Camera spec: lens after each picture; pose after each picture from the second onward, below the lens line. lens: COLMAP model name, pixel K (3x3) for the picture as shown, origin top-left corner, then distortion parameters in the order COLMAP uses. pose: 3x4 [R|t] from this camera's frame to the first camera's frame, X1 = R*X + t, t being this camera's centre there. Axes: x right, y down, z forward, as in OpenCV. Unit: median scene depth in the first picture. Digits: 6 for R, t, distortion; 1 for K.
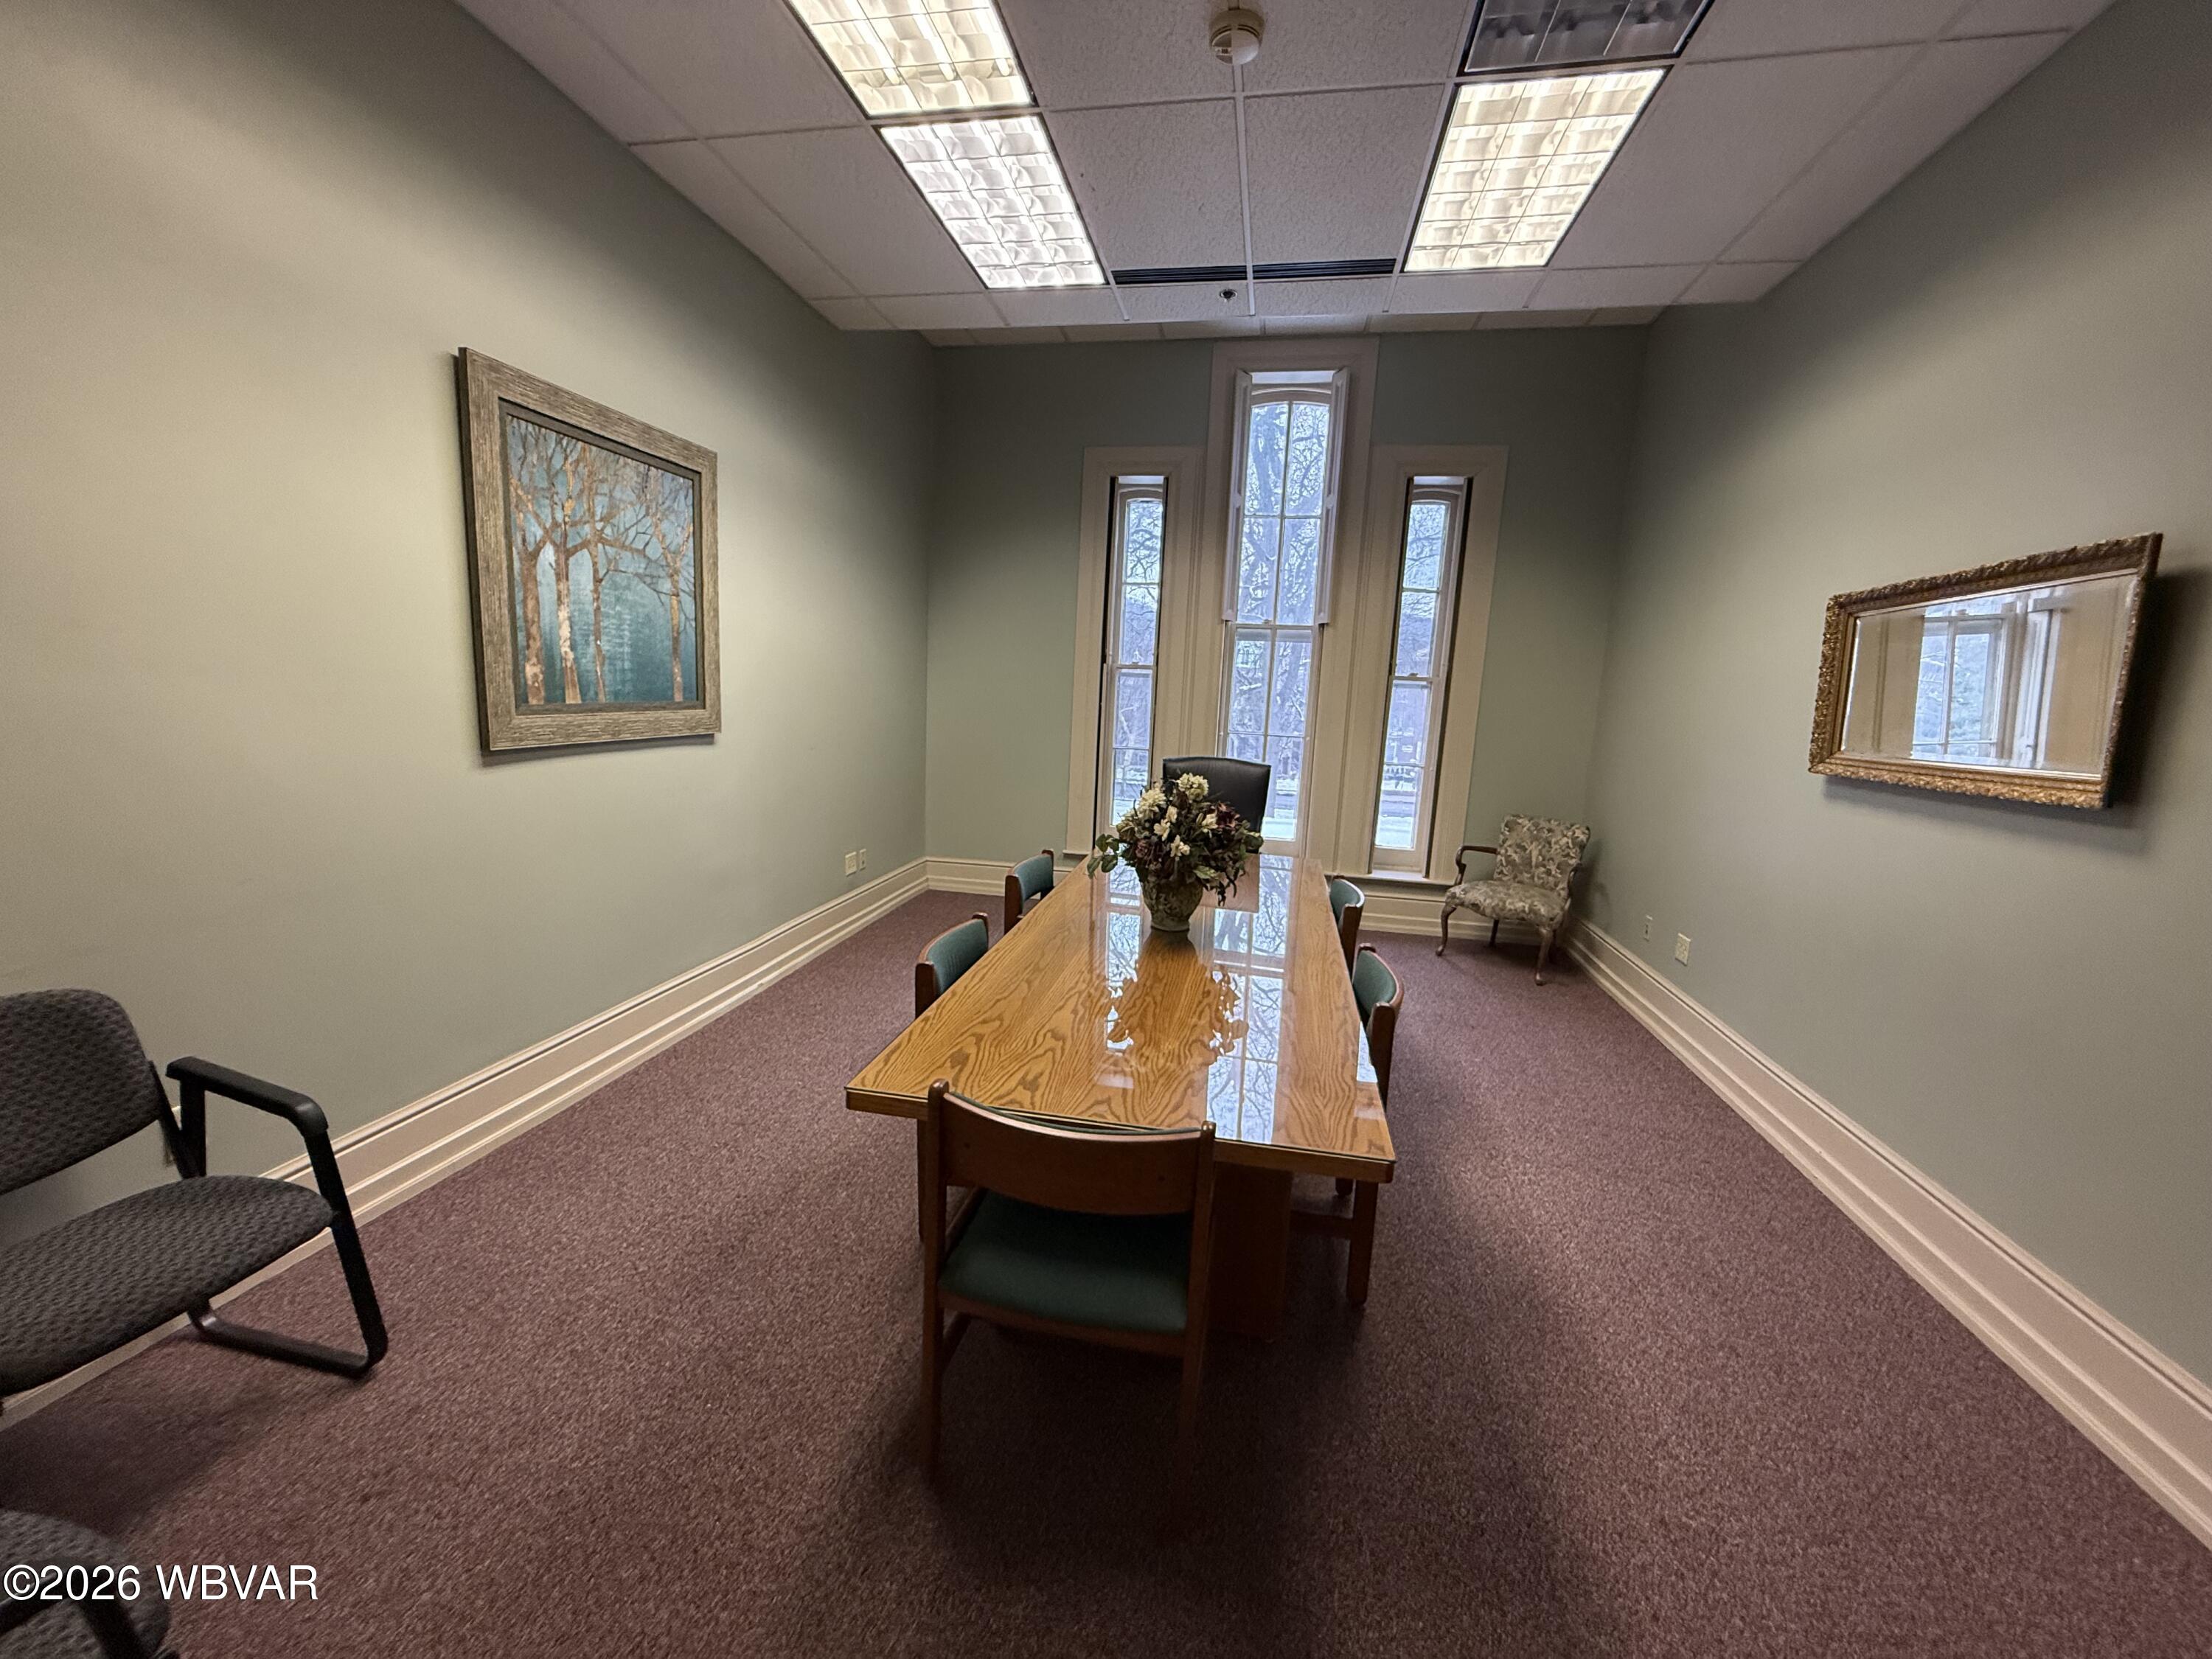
lens RADIAL K [[886.1, 0, 1090.9], [0, 886.1, 848.4], [0, 0, 1]] dist [-0.000365, -0.000702]
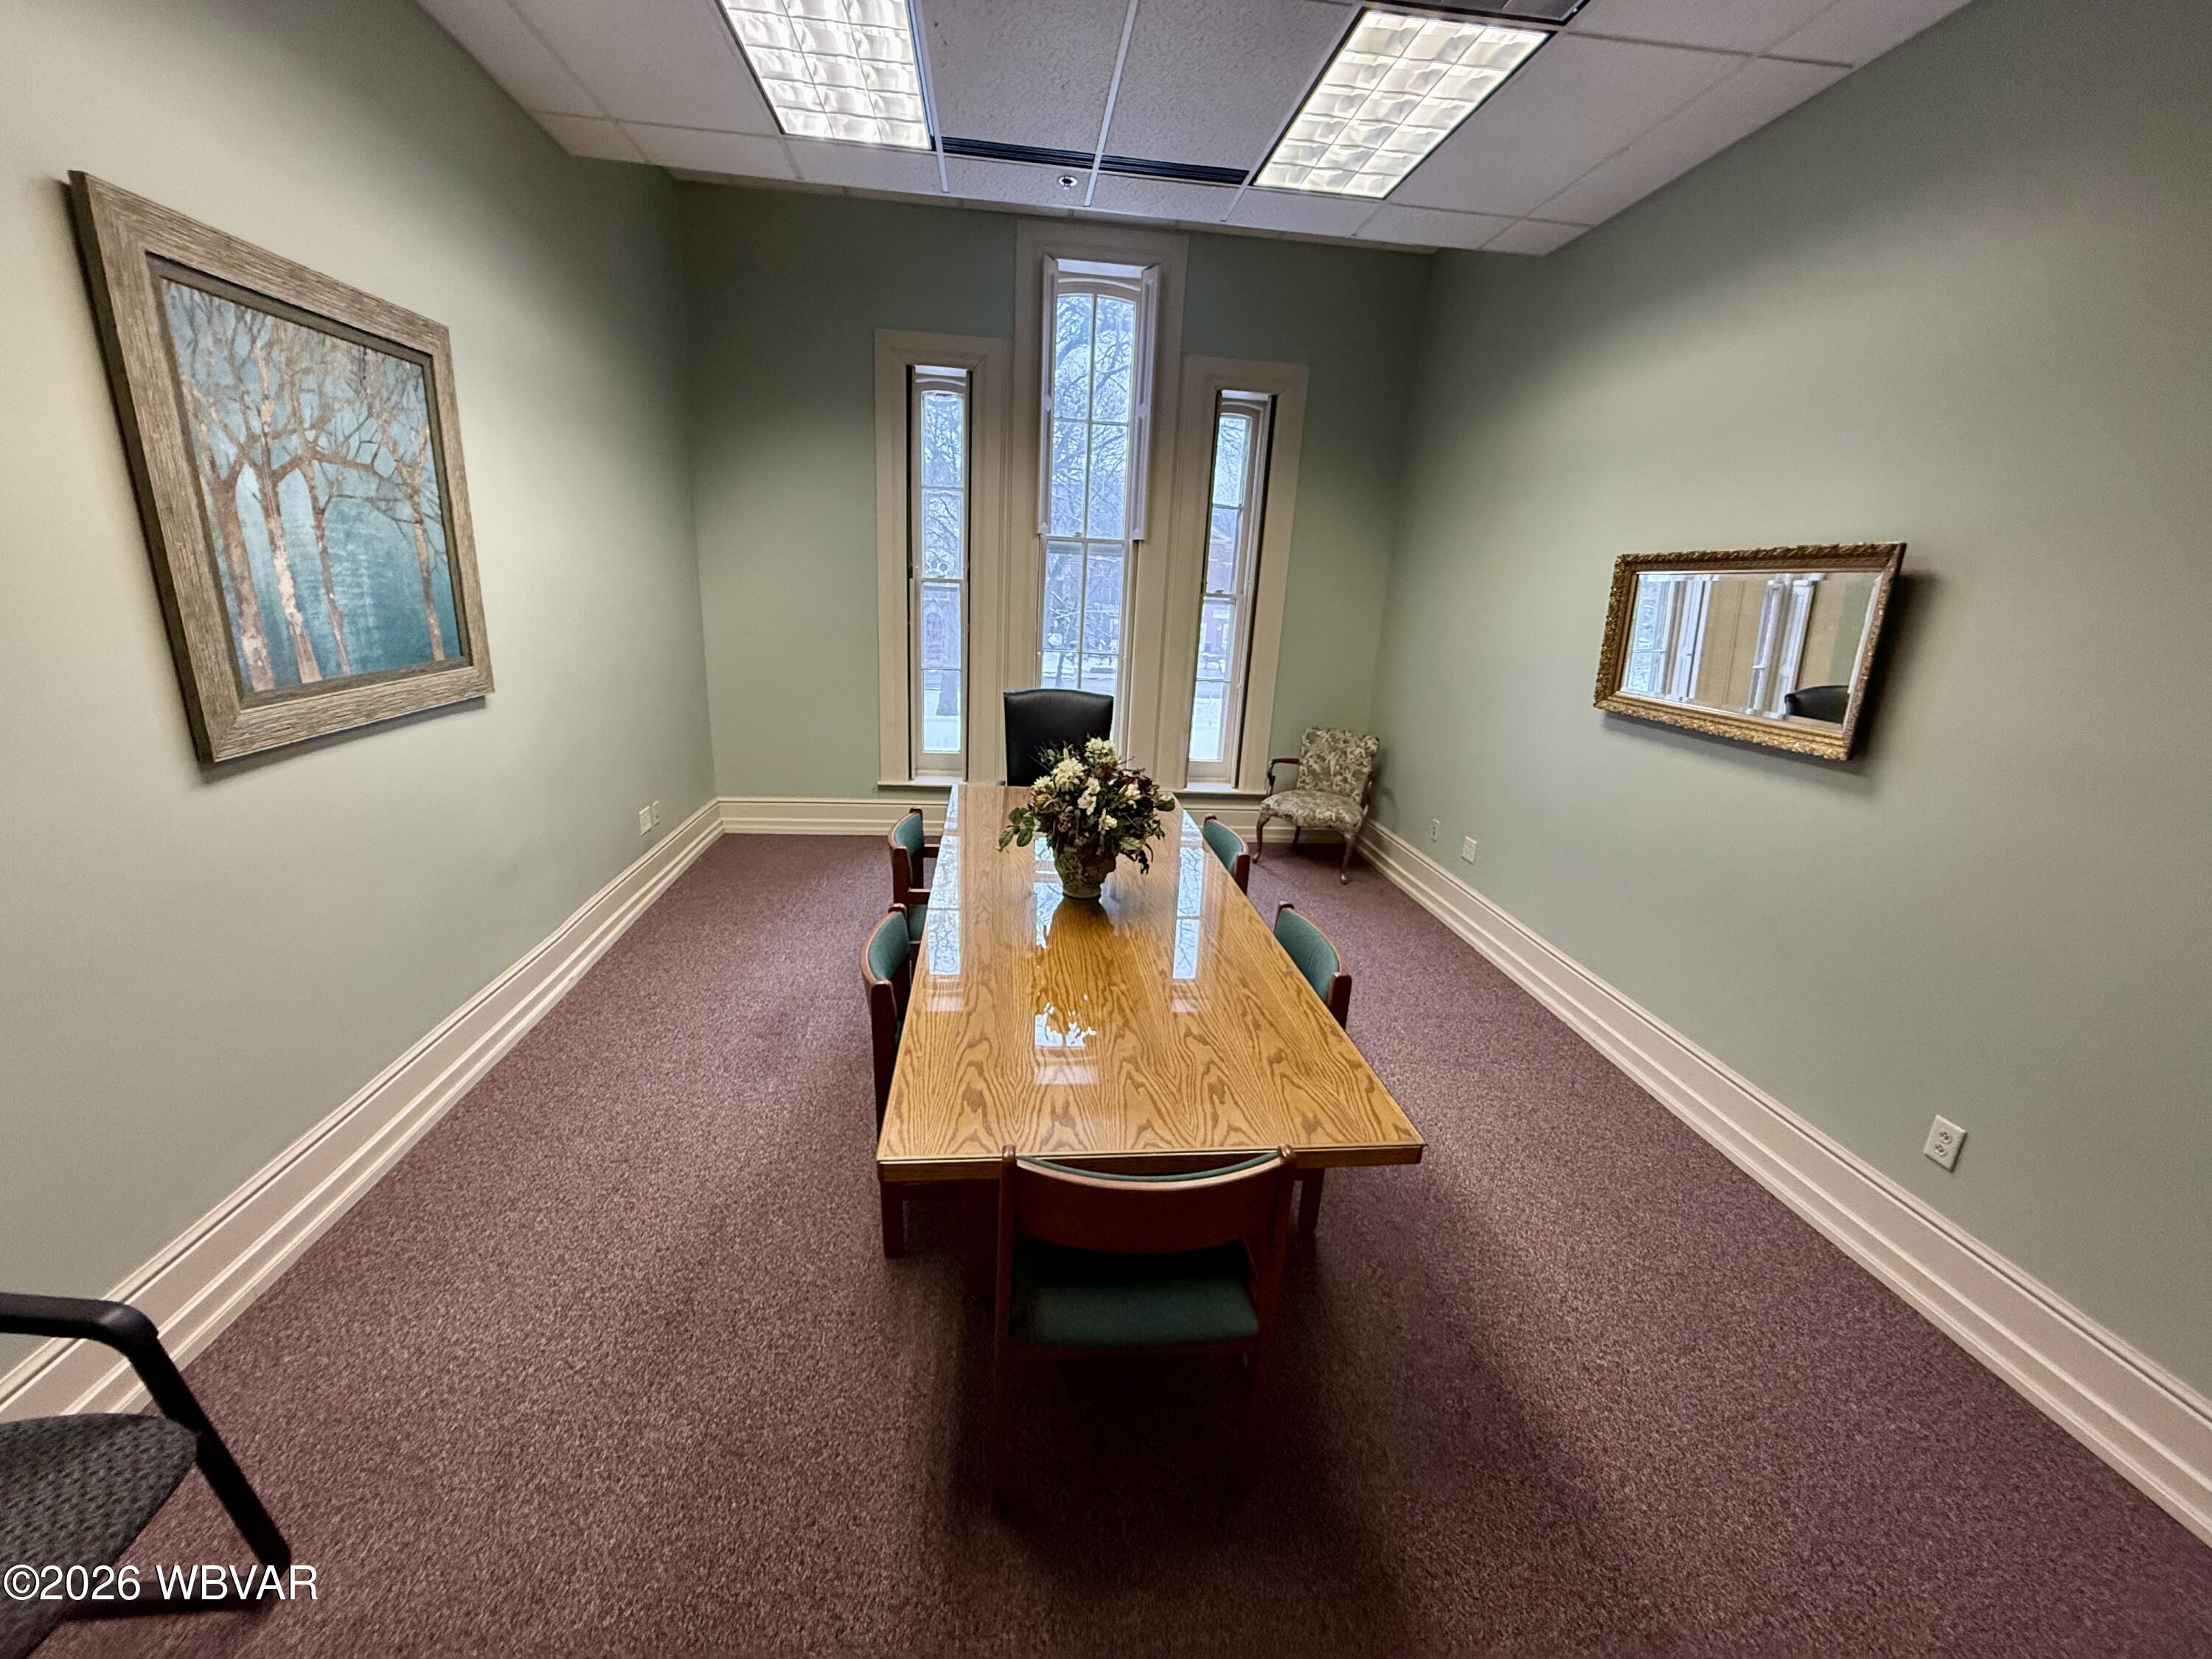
lens RADIAL K [[886.1, 0, 1101.9], [0, 886.1, 851.4], [0, 0, 1]] dist [-0.000365, -0.000702]
pose [[0.952832, -0.086693, 0.290853, -0.169559], [0.046596, 0.988760, 0.142067, -0.094346], [-0.299900, -0.121814, 0.946161, 0.061088]]
